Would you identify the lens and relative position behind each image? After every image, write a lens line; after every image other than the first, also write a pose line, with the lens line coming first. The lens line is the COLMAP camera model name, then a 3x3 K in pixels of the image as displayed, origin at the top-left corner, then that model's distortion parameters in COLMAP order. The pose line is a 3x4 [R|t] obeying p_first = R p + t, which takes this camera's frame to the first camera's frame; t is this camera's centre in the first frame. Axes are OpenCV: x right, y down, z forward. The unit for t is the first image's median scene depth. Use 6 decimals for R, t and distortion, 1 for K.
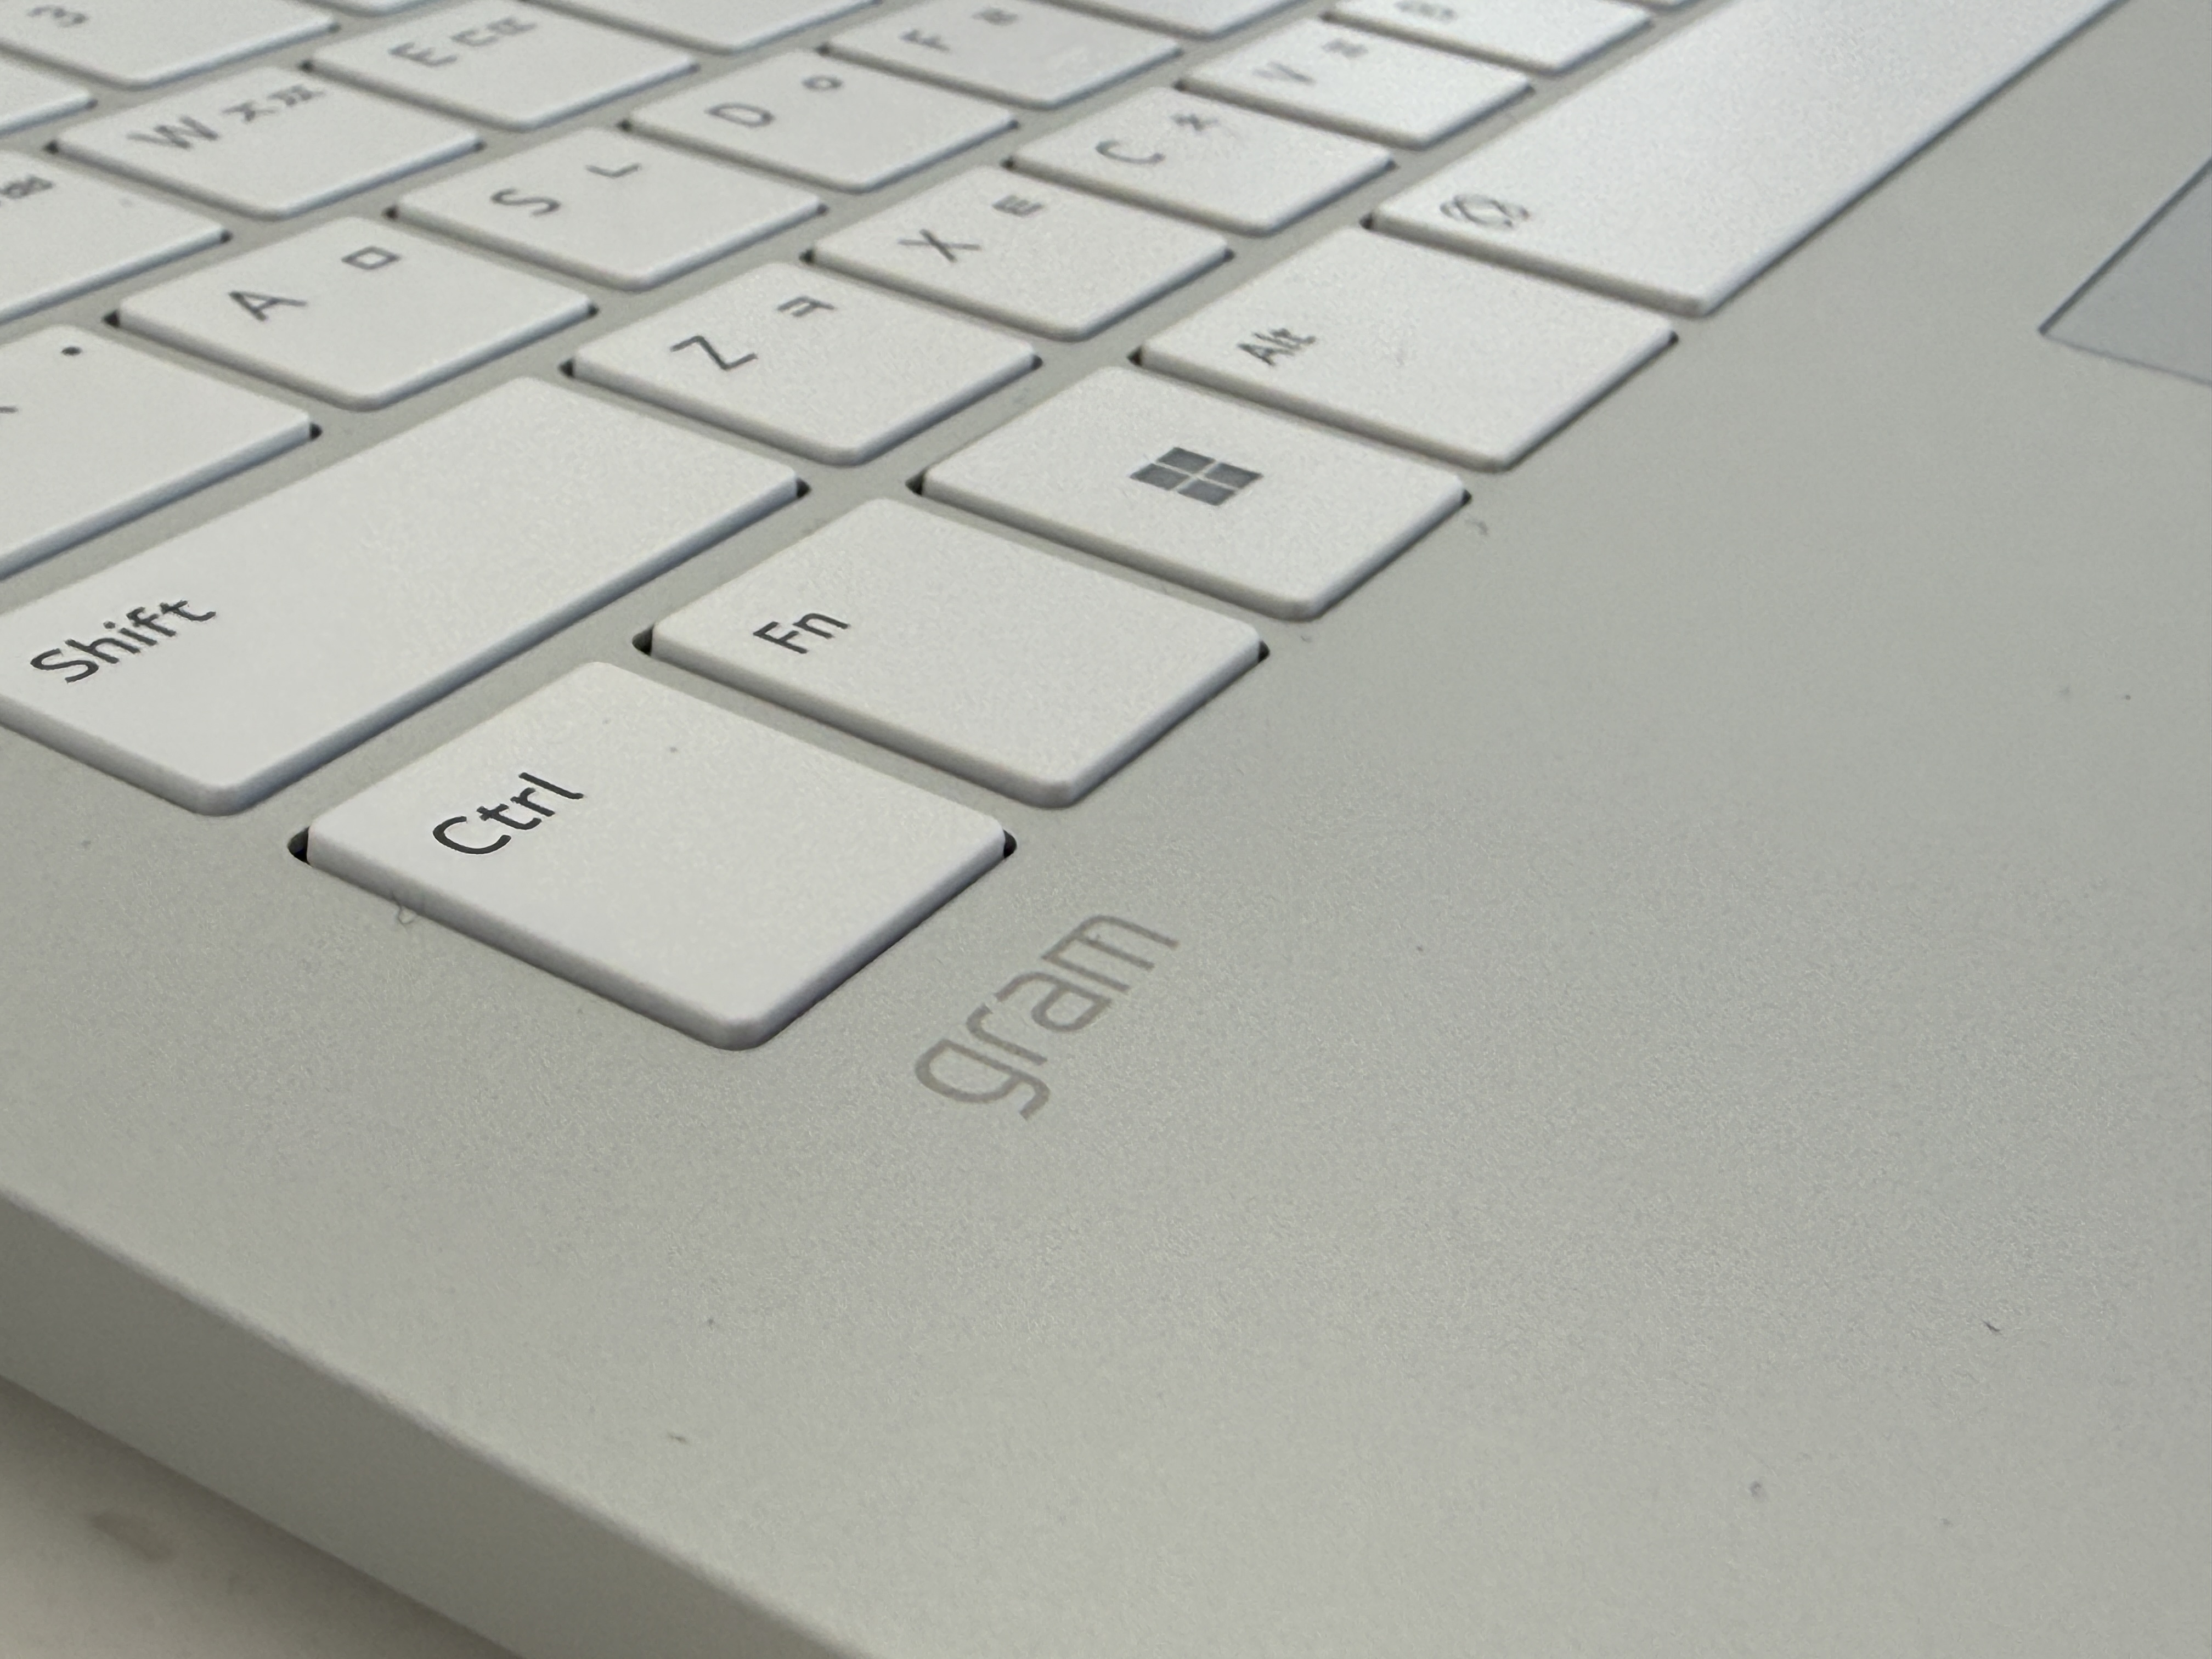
lens RADIAL K [[3186.7, 0, 897.3], [0, 3186.7, 828.5], [0, 0, 1]] dist [0.019712, -0.035837]
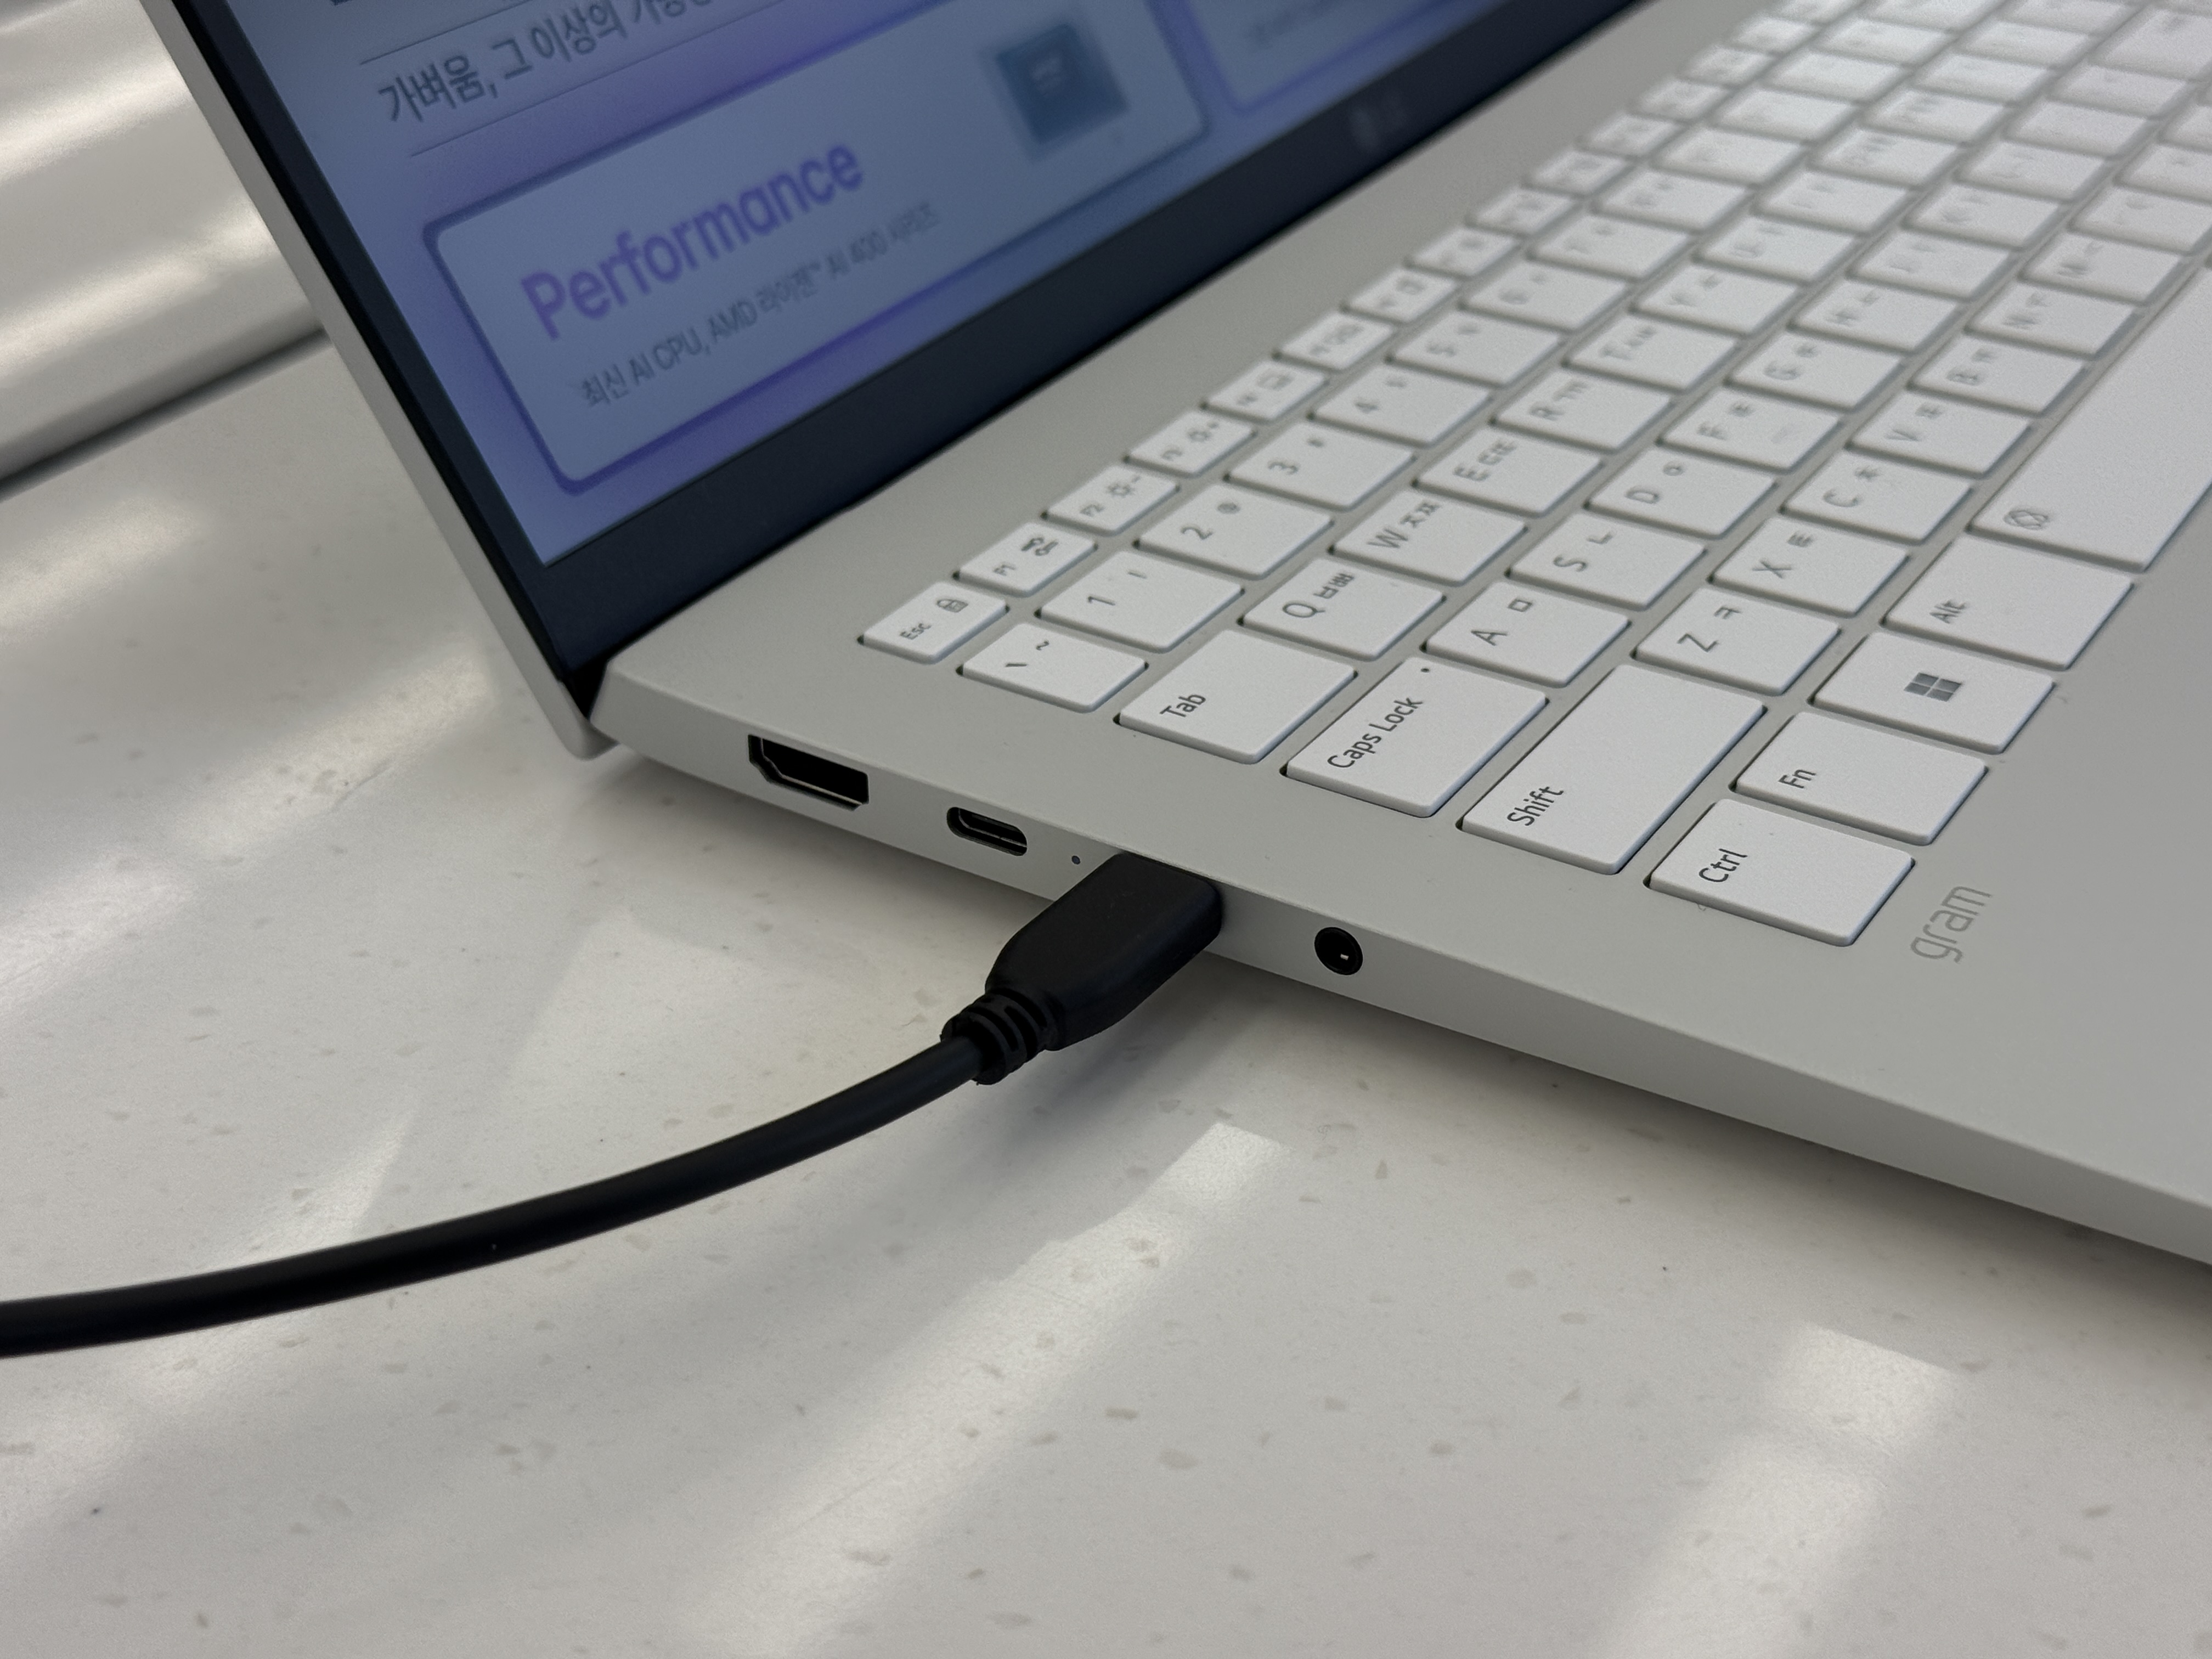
lens RADIAL K [[3136.8, 0, 1145.1], [0, 3136.8, 843.3], [0, 0, 1]] dist [0.171188, -0.118965]
pose [[0.996731, -0.077695, -0.022147, -0.409751], [0.078189, 0.996688, 0.022371, -0.090003], [0.020336, -0.024029, 0.999504, -1.228003]]
